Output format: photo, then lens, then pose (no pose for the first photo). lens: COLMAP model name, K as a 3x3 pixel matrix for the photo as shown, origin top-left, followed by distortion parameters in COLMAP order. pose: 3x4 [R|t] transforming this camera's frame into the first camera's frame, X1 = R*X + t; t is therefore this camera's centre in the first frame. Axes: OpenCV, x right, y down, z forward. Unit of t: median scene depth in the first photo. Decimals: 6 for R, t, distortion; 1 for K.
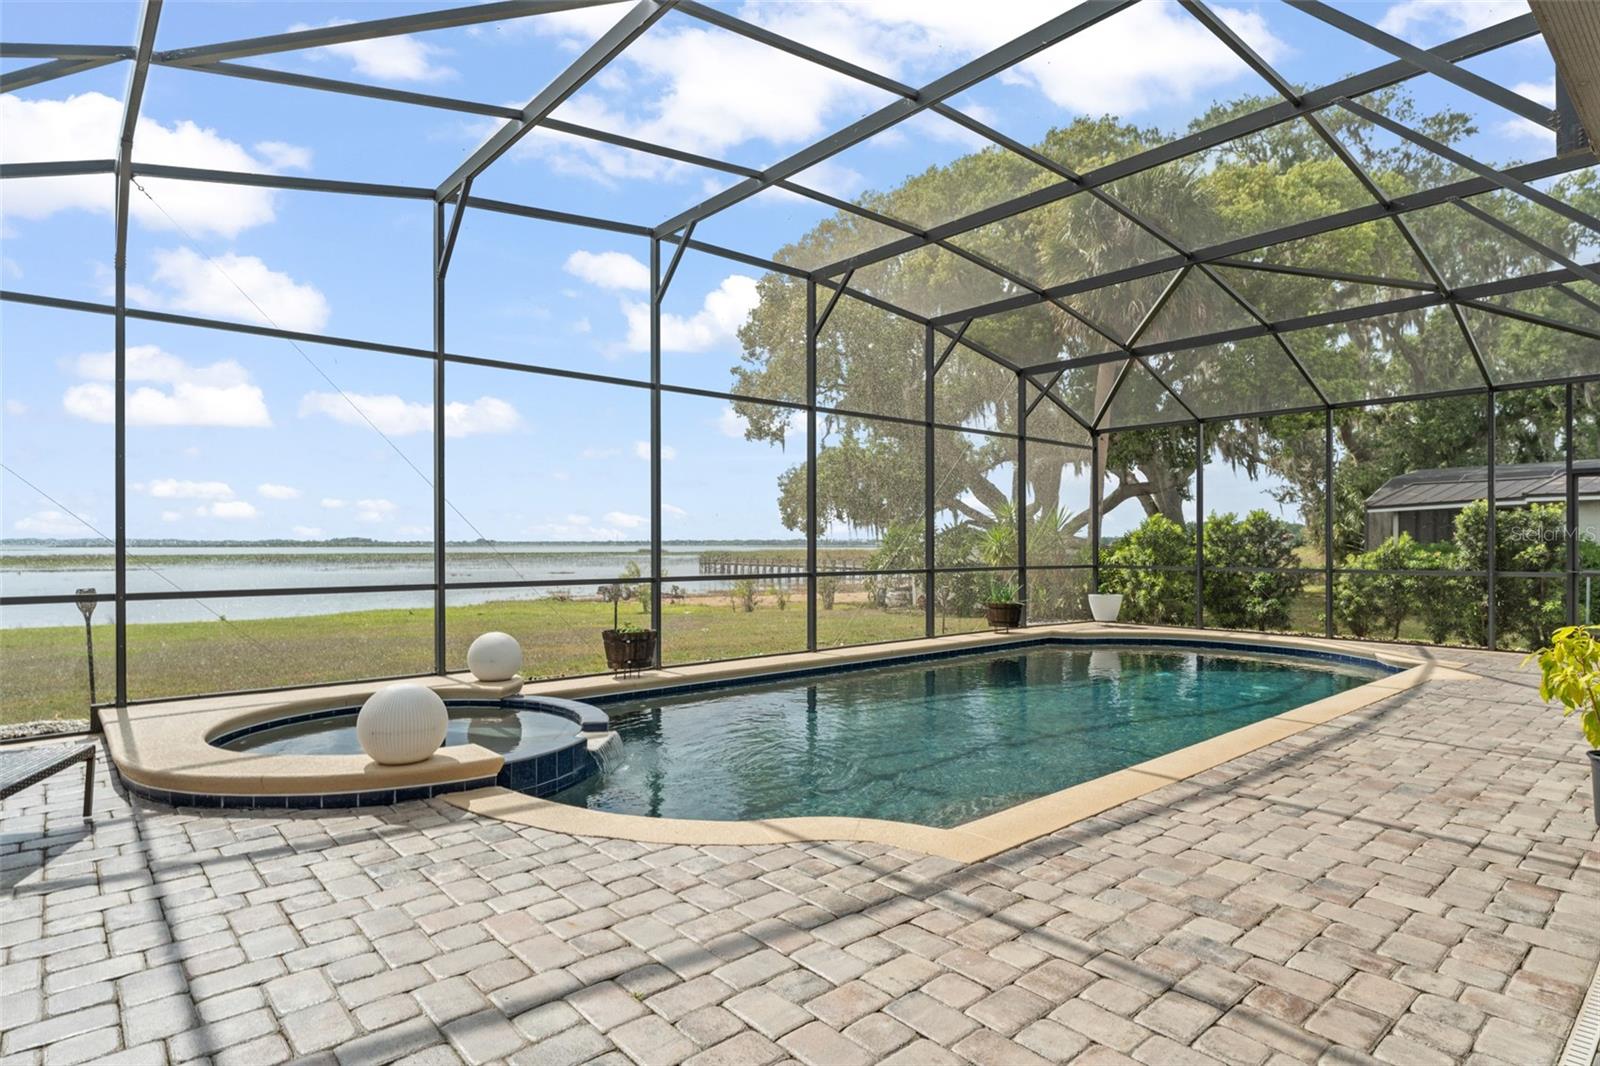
lens RADIAL K [[786.2, 0, 713.5], [0, 786.2, 539.0], [0, 0, 1]] dist [-0.000844, 0.009549]
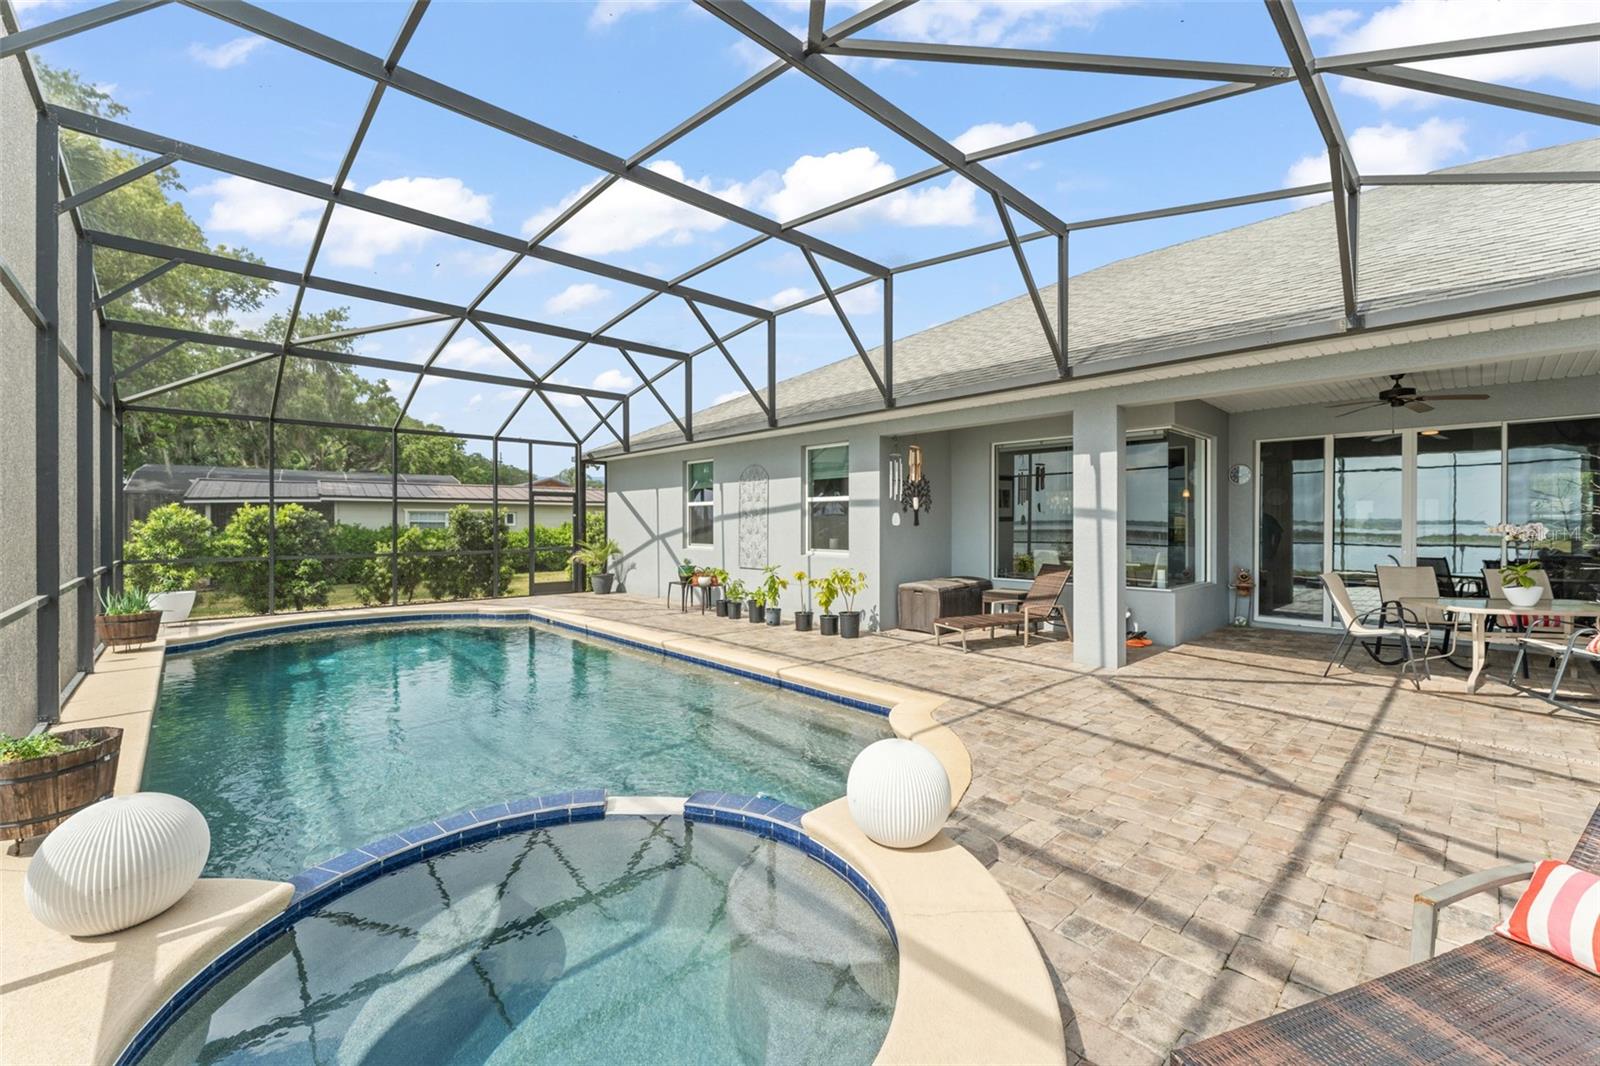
lens RADIAL K [[683.4, 0, 794.4], [0, 683.4, 523.9], [0, 0, 1]] dist [-0.001439, -0.000057]
pose [[-0.064500, -0.003440, 0.997912, -1.138284], [-0.003296, 0.999989, 0.003234, -0.047468], [-0.997912, -0.003081, -0.064511, 1.202751]]
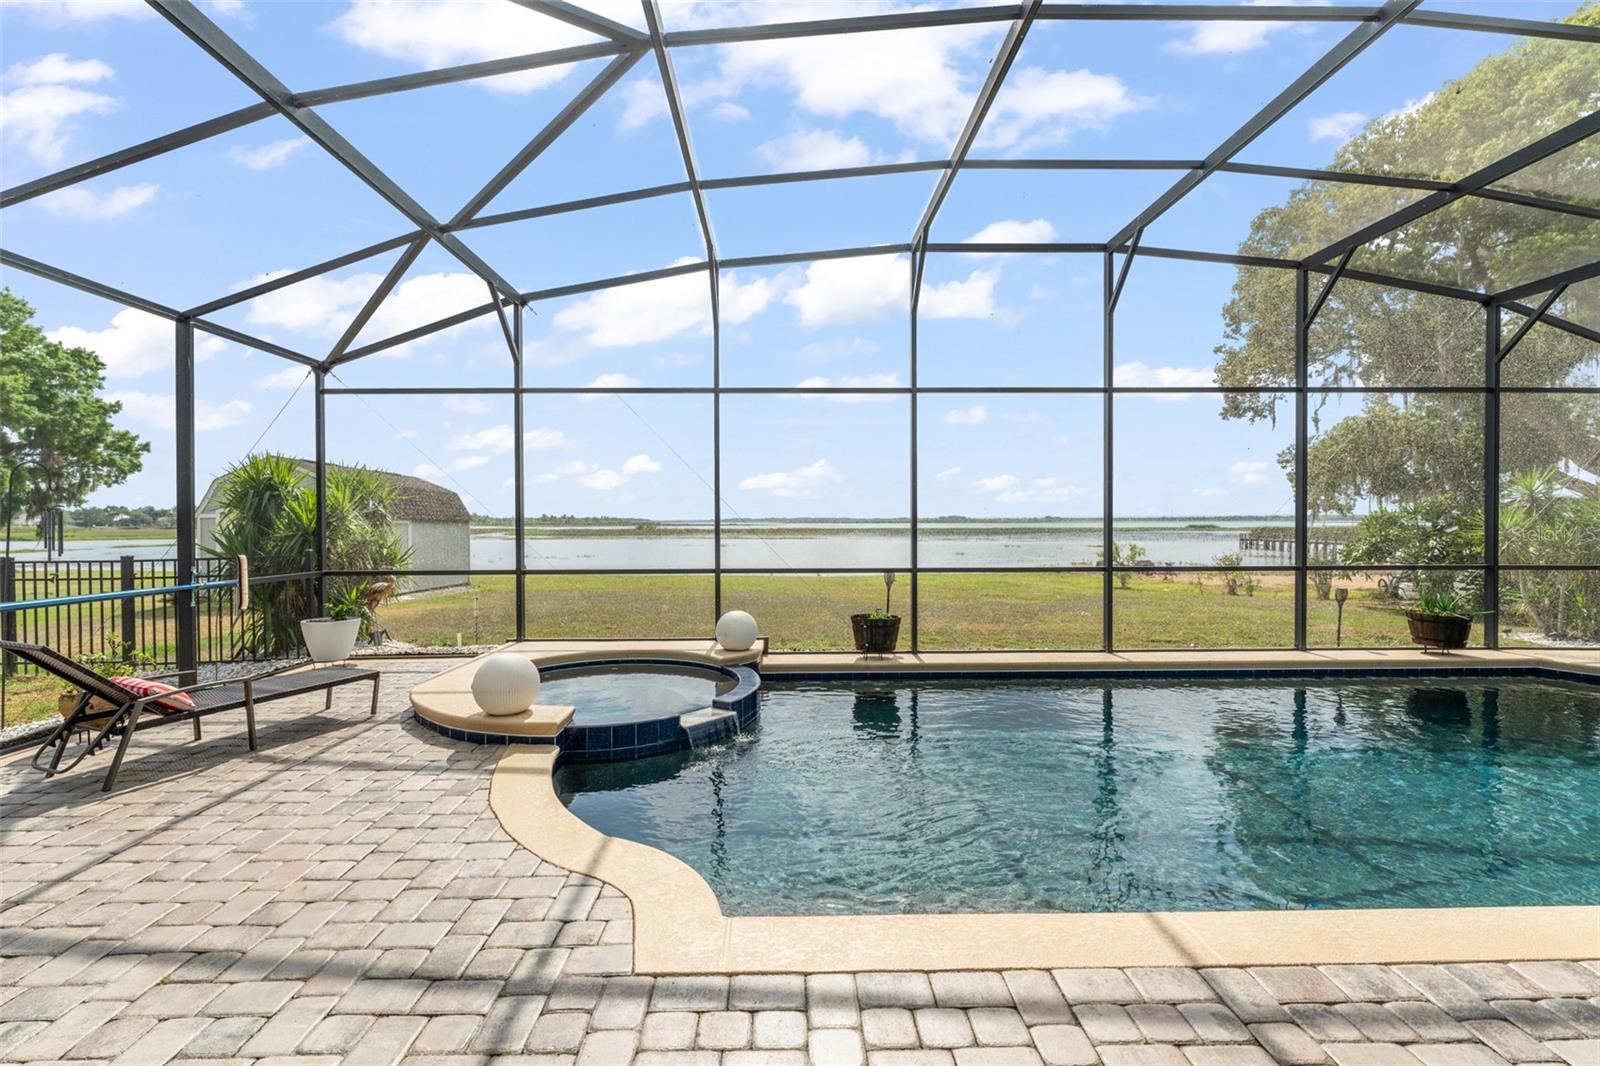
lens RADIAL K [[610.5, 0, 796.3], [0, 610.5, 560.9], [0, 0, 1]] dist [0.000682, 0.000038]
pose [[0.808683, 0.034641, -0.587224, 0.648238], [0.007861, 0.997539, 0.069672, -0.054912], [0.588193, -0.060958, 0.806420, 0.471062]]
